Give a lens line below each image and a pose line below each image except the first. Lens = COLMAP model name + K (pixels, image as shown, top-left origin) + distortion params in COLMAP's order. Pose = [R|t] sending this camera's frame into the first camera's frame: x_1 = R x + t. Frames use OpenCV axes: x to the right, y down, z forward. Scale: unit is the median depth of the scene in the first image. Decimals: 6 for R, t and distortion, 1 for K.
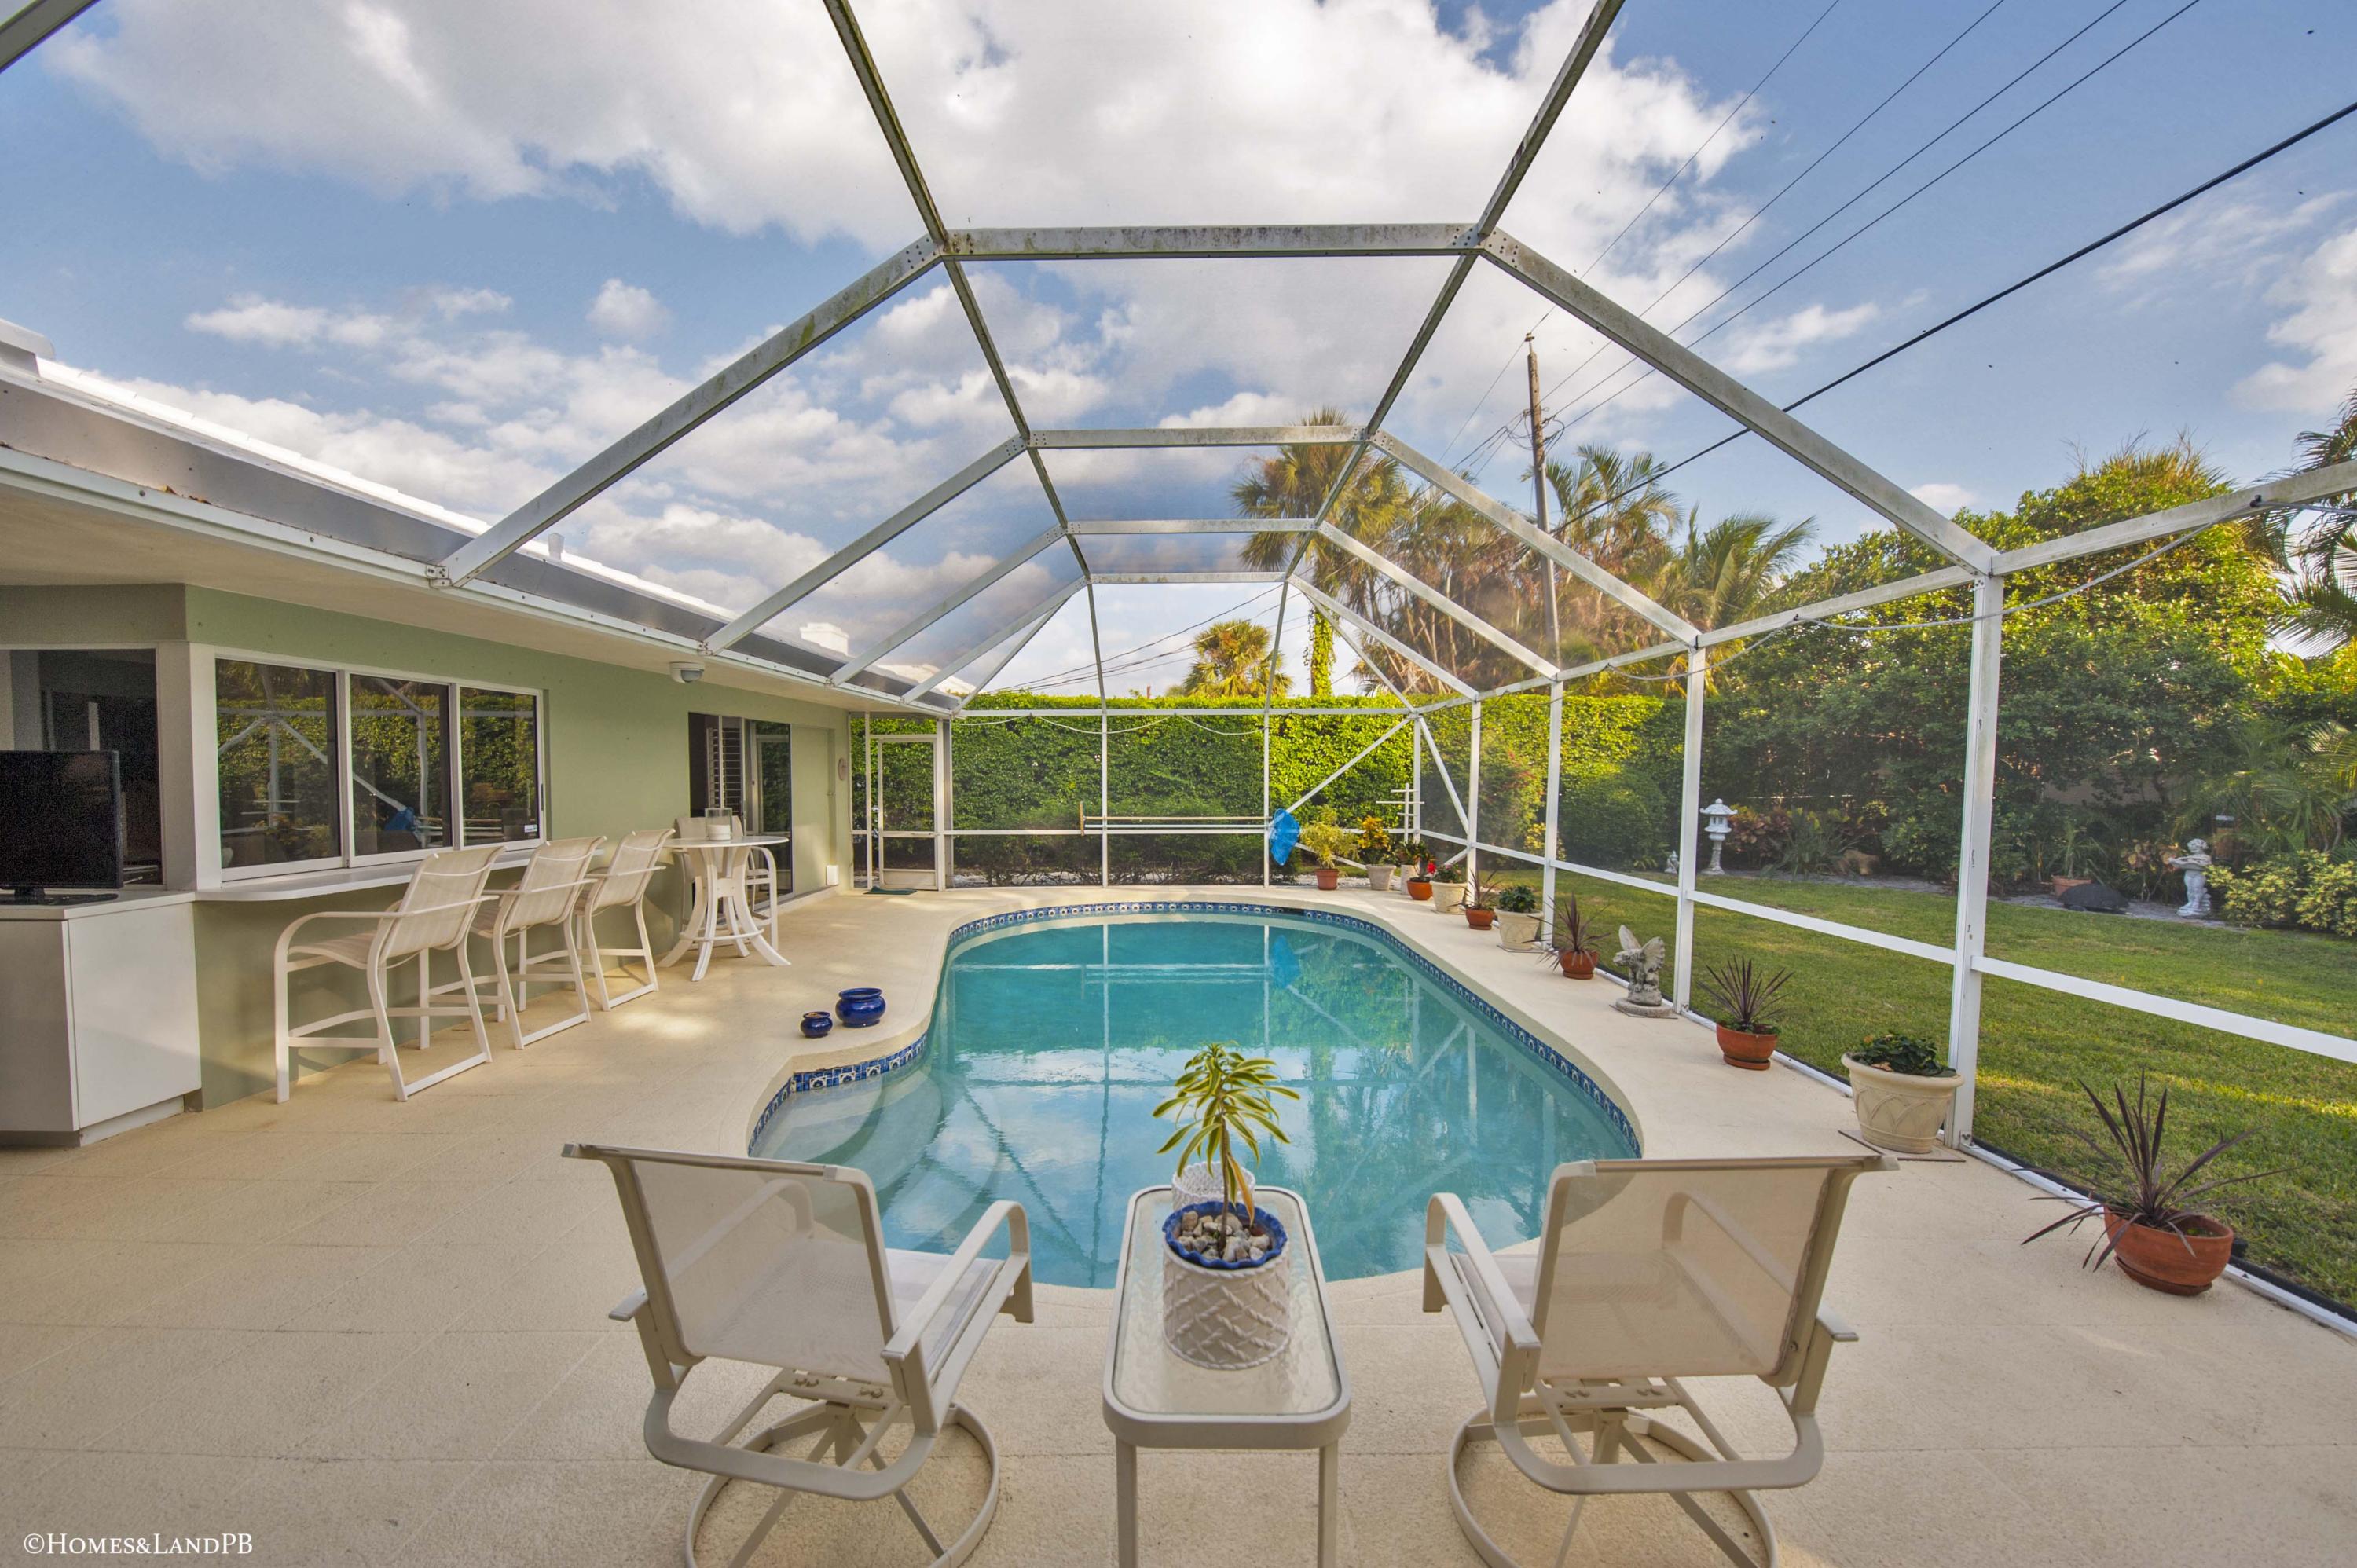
lens RADIAL K [[936.2, 0, 1169.8], [0, 936.2, 807.6], [0, 0, 1]] dist [-0.016119, -0.000297]
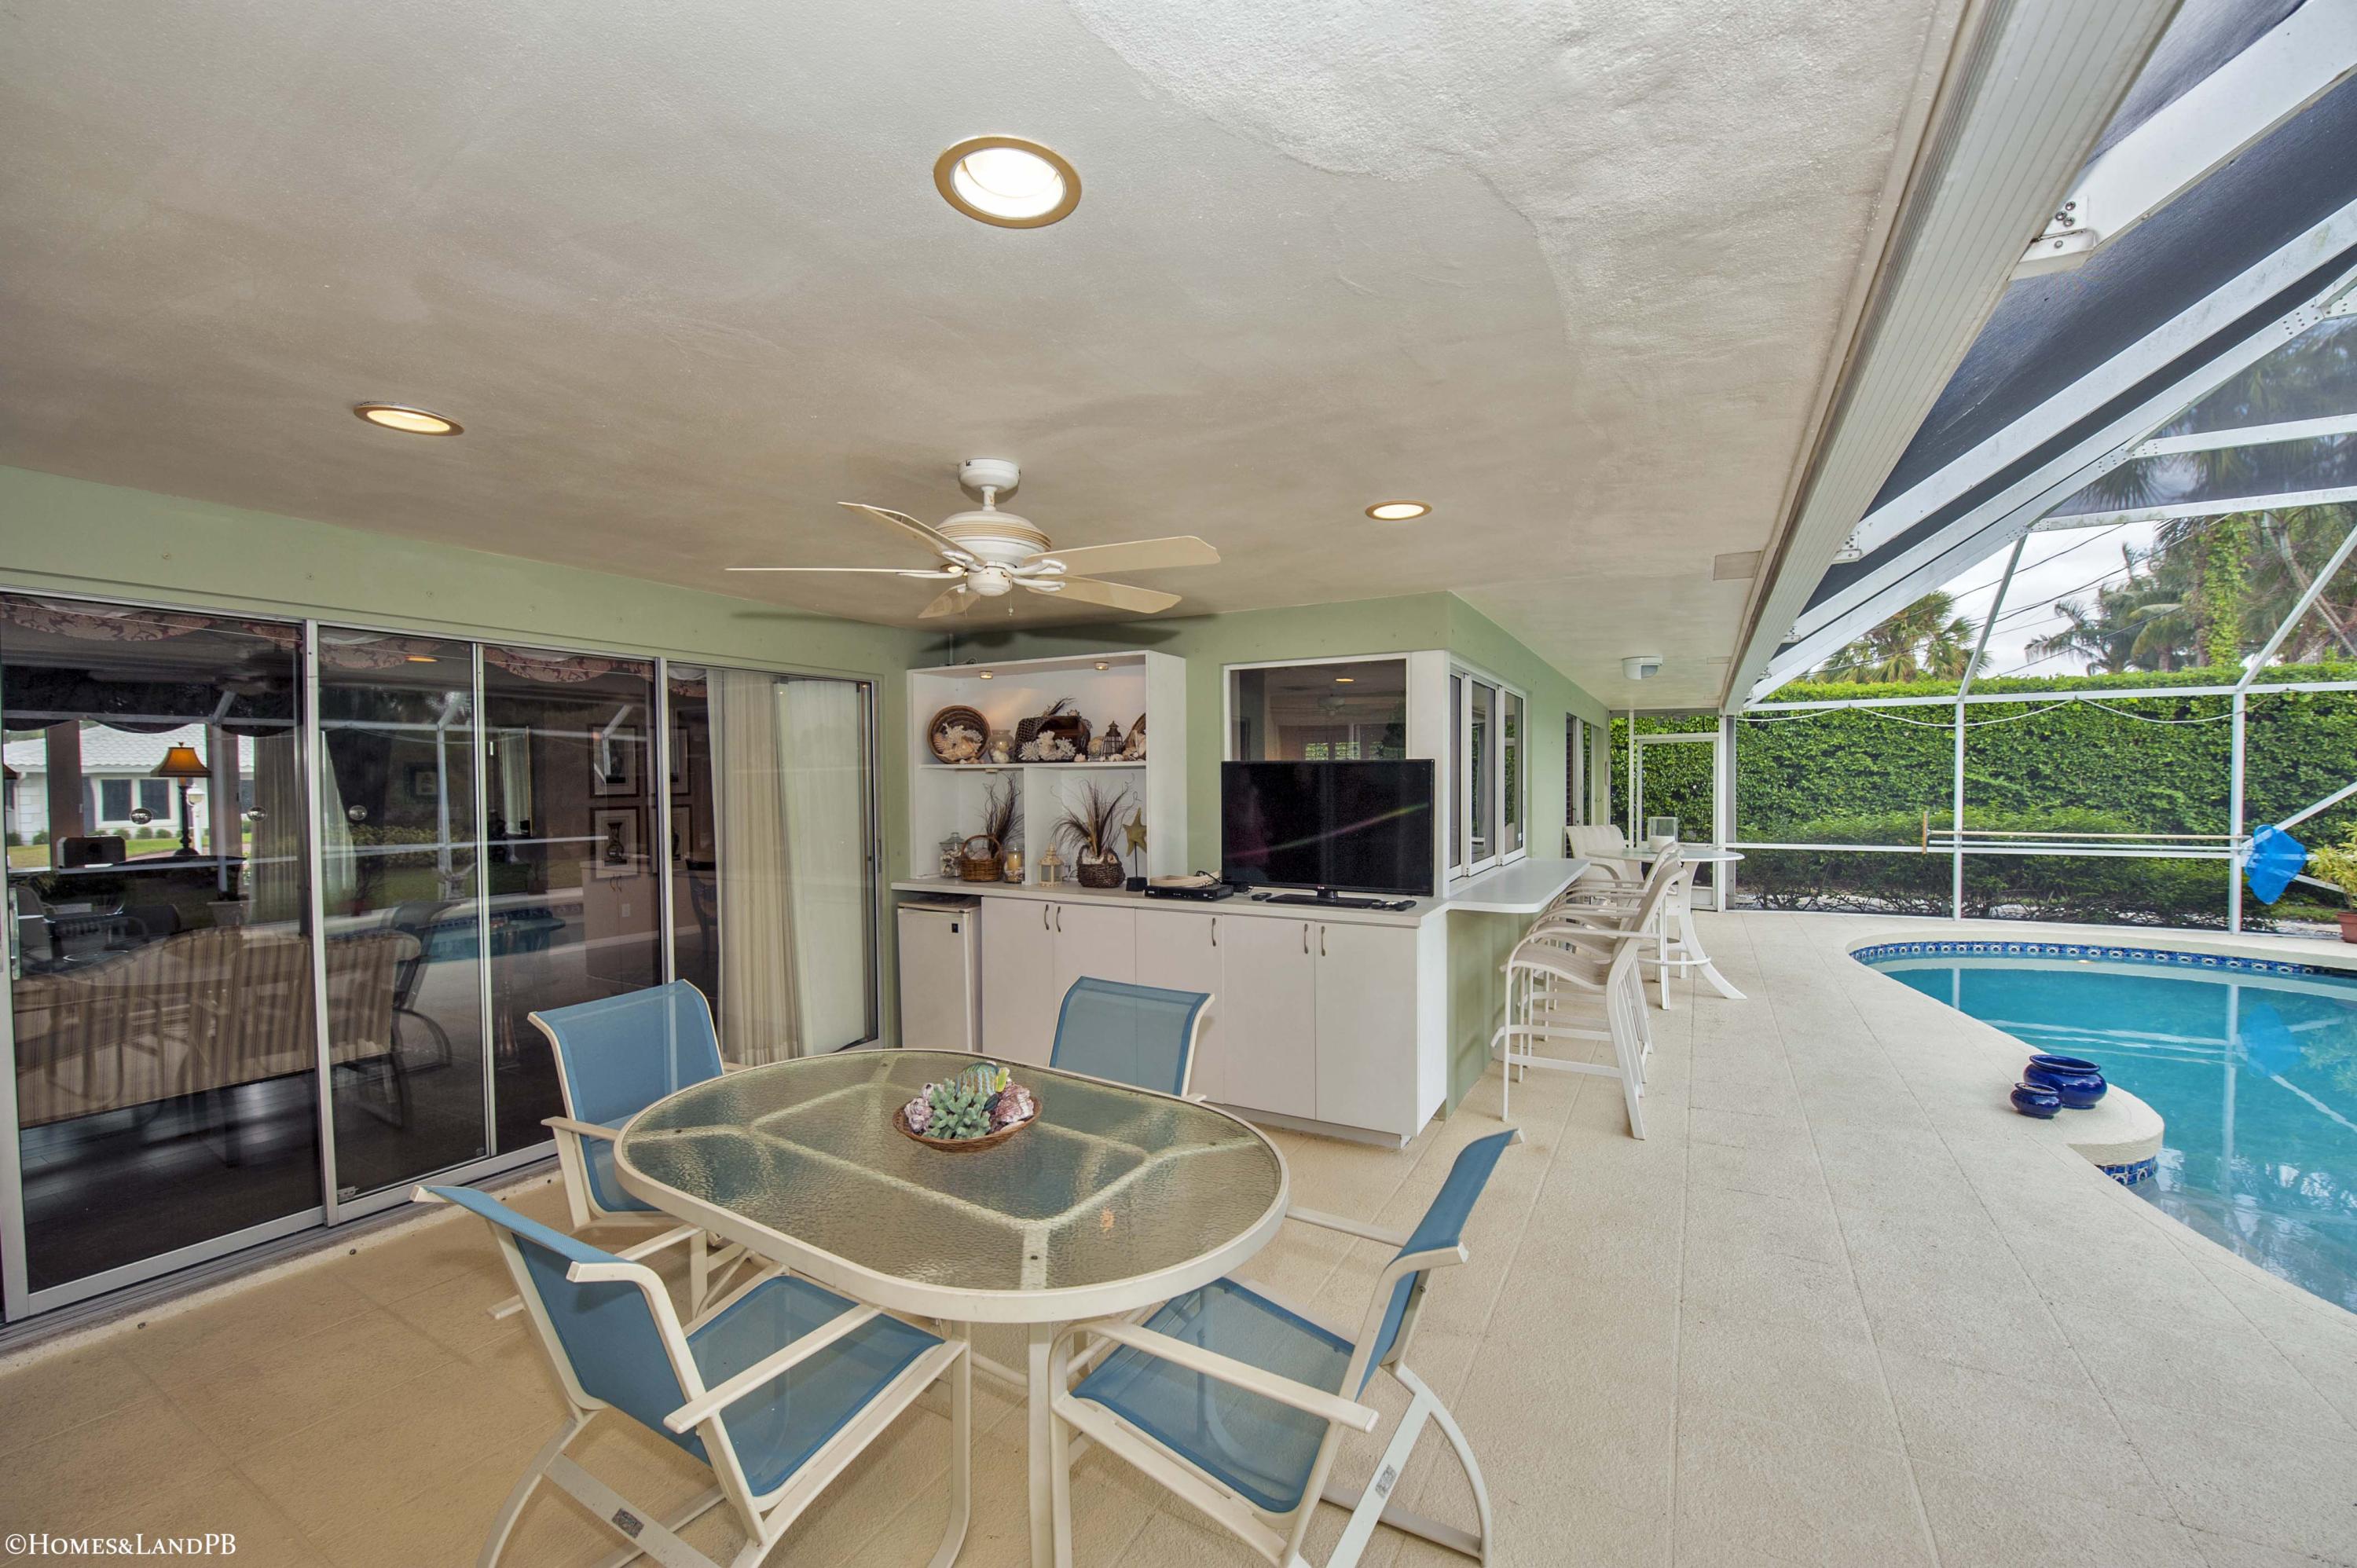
lens RADIAL K [[936.2, 0, 1169.8], [0, 936.2, 807.6], [0, 0, 1]] dist [-0.016119, -0.000297]
pose [[0.878962, 0.009333, -0.476800, -0.282050], [-0.011675, 0.999930, -0.001950, -0.000741], [0.476748, 0.007280, 0.879010, -0.008701]]
